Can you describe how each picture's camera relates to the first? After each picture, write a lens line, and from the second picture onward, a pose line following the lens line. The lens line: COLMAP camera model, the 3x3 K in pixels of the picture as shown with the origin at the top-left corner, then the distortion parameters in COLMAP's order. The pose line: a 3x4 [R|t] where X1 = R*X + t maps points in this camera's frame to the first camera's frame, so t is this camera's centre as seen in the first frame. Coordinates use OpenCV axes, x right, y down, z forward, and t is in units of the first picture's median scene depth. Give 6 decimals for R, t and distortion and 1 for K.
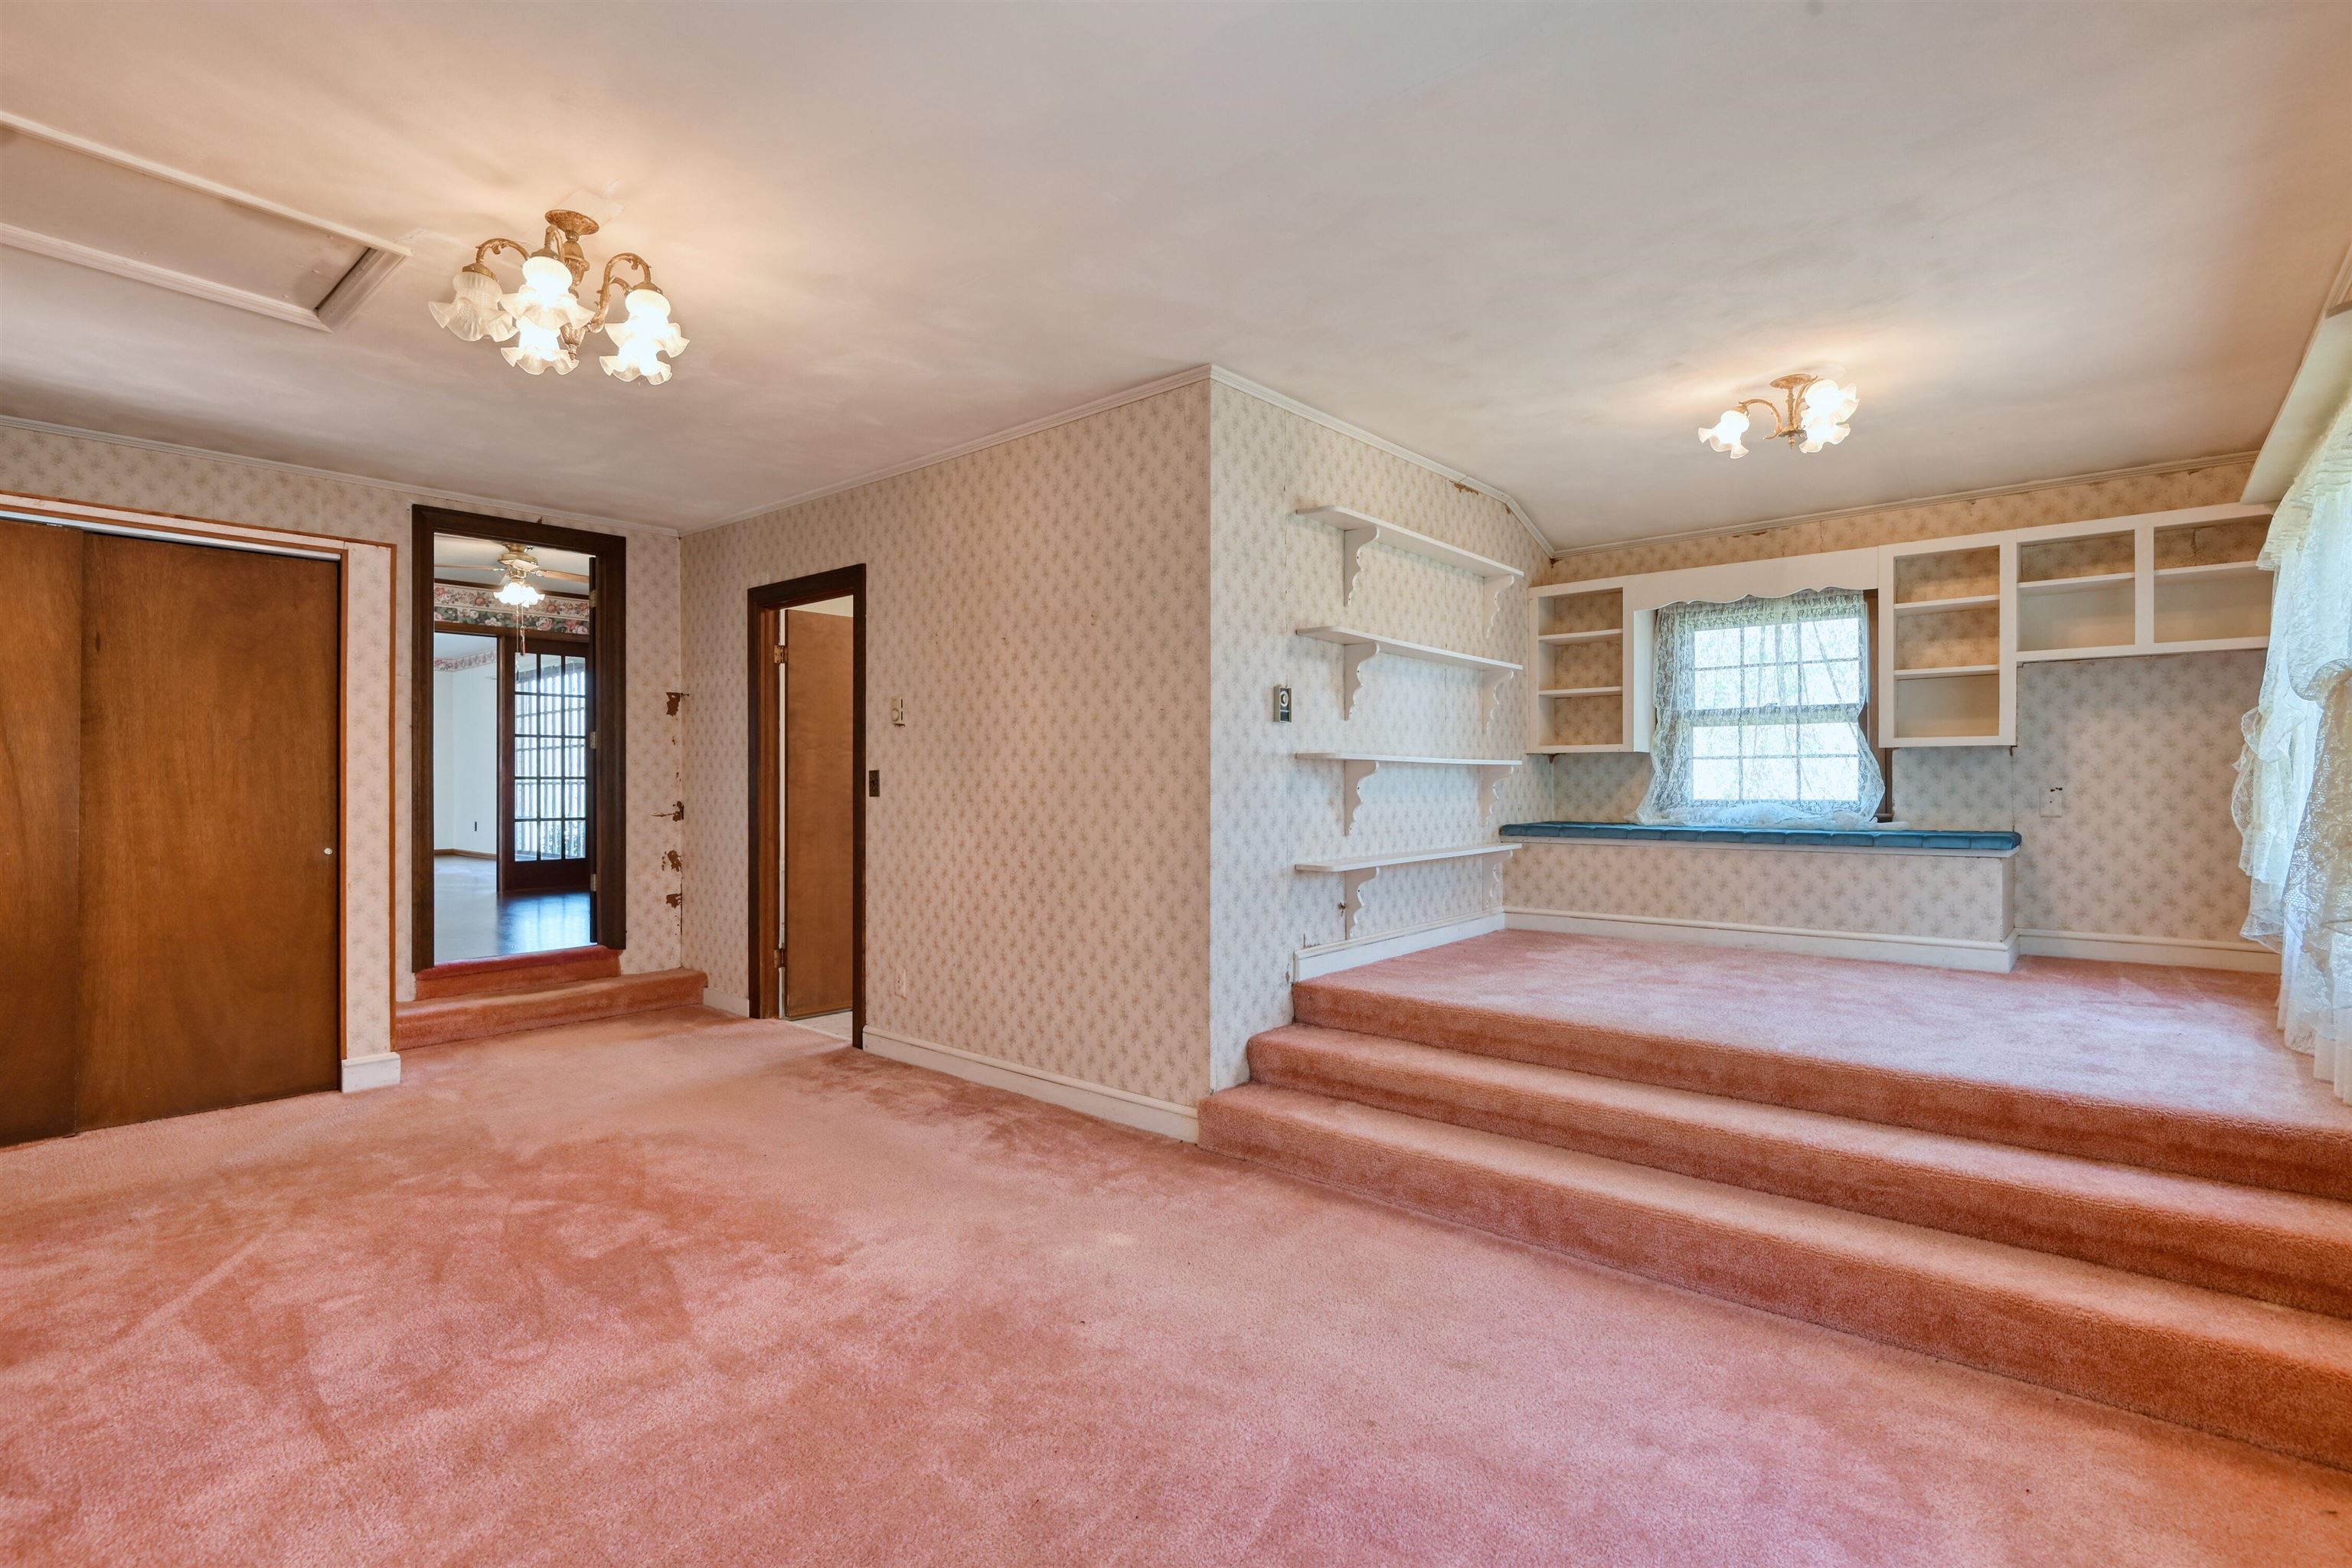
lens RADIAL K [[1094.5, 0, 1172.3], [0, 1094.5, 779.1], [0, 0, 1]] dist [0.000605, -0.006826]
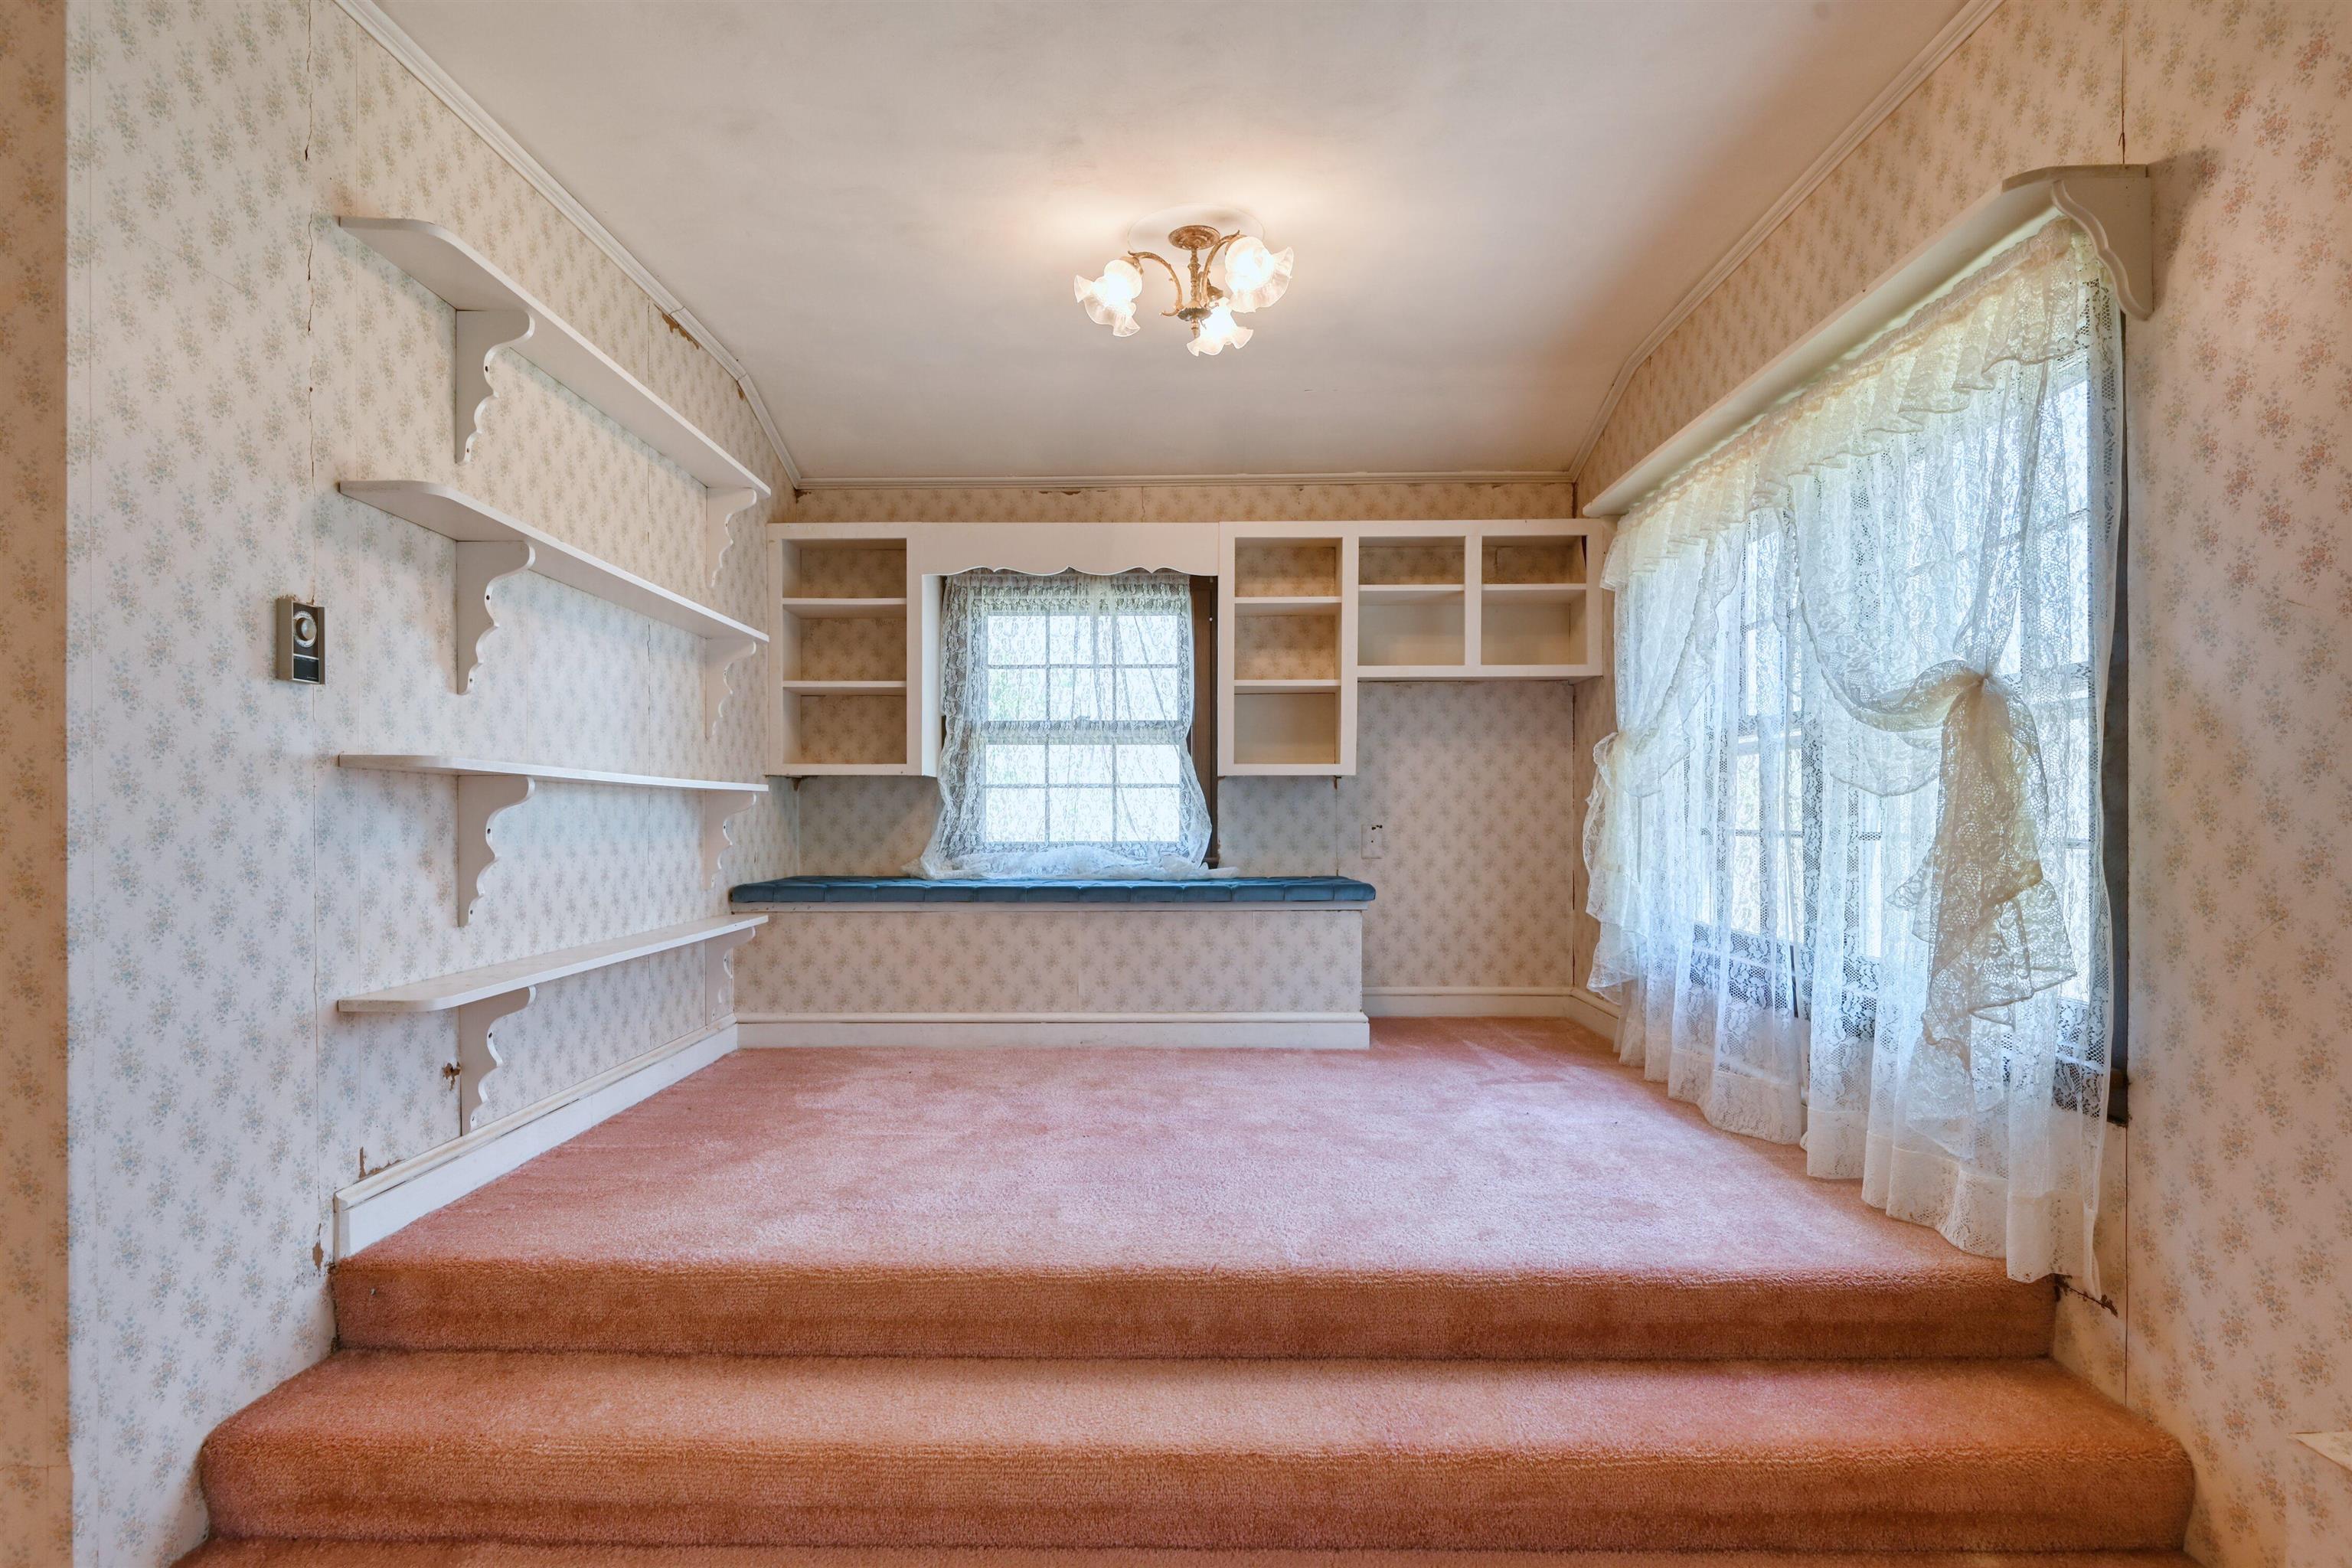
lens RADIAL K [[1244.1, 0, 1182.0], [0, 1244.1, 825.7], [0, 0, 1]] dist [-0.008626, -0.005915]
pose [[0.766612, -0.003215, 0.642103, 0.049838], [-0.002436, 0.999966, 0.007916, 0.000699], [-0.642106, -0.007633, 0.766578, 0.366455]]
